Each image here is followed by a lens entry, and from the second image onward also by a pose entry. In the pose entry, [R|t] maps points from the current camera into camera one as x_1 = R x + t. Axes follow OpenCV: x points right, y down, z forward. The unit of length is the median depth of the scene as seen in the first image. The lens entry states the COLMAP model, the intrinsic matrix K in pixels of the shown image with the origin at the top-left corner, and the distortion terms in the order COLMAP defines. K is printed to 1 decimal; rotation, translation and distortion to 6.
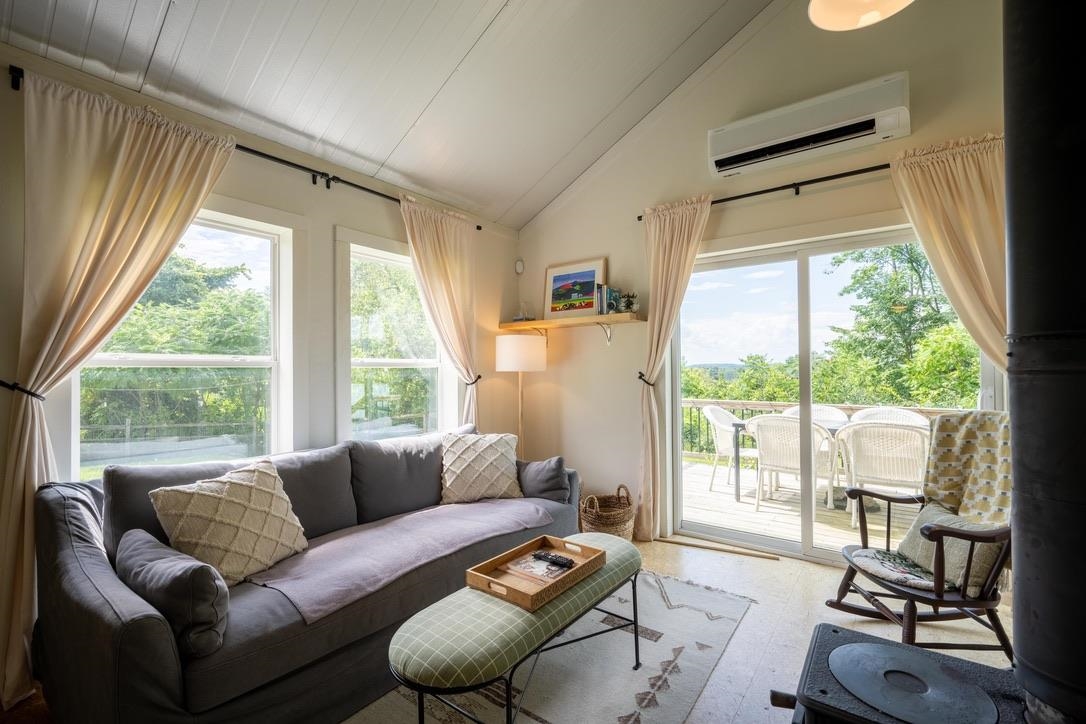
lens RADIAL K [[471.9, 0, 543.5], [0, 471.9, 365.4], [0, 0, 1]] dist [-0.001925, -0.000309]
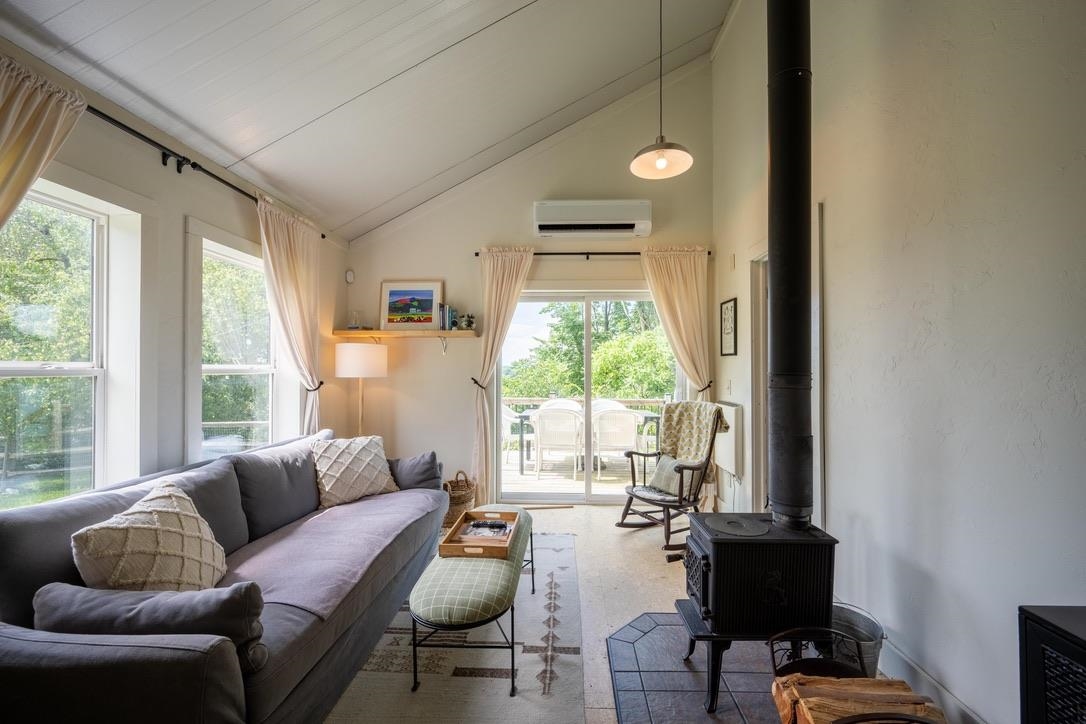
lens RADIAL K [[431.1, 0, 550.2], [0, 431.1, 366.1], [0, 0, 1]] dist [-0.000279, 0.000541]
pose [[0.823528, 0.011570, 0.567158, -0.338348], [-0.012550, 0.999919, -0.002175, -0.021338], [-0.567137, -0.005327, 0.823606, -0.057311]]
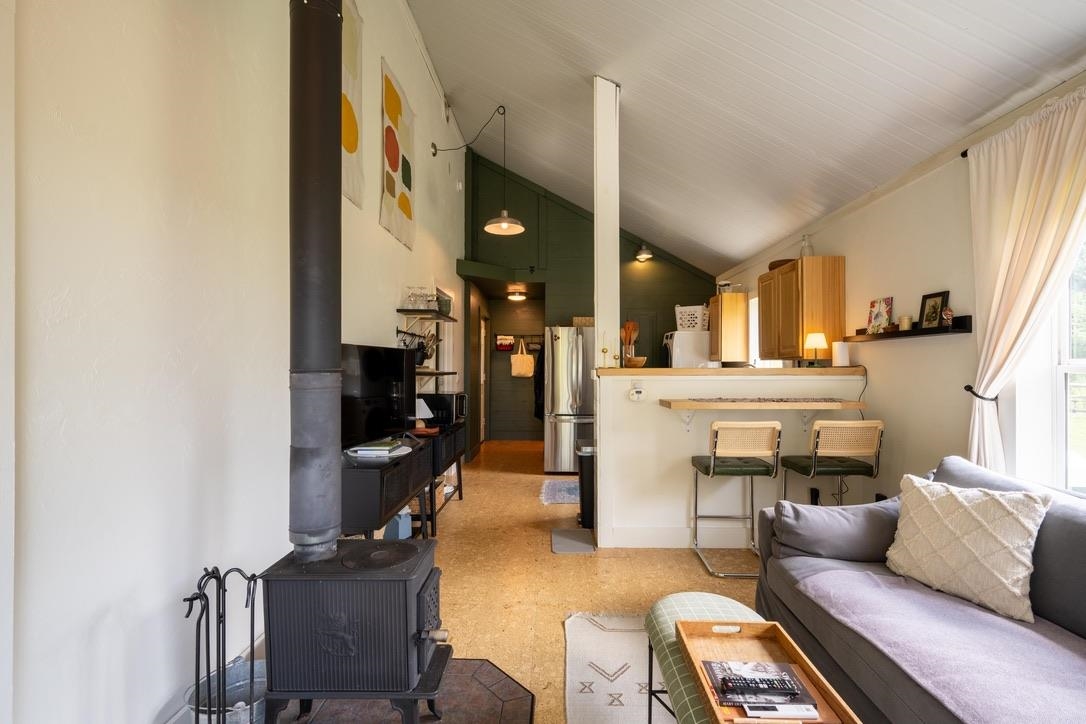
lens RADIAL K [[489.2, 0, 549.6], [0, 489.2, 363.9], [0, 0, 1]] dist [-0.000920, 0.000000]
pose [[-0.810429, 0.005866, -0.585807, 0.408263], [0.014051, 0.999857, -0.009427, -0.017911], [0.585668, -0.015871, -0.810396, 0.880681]]
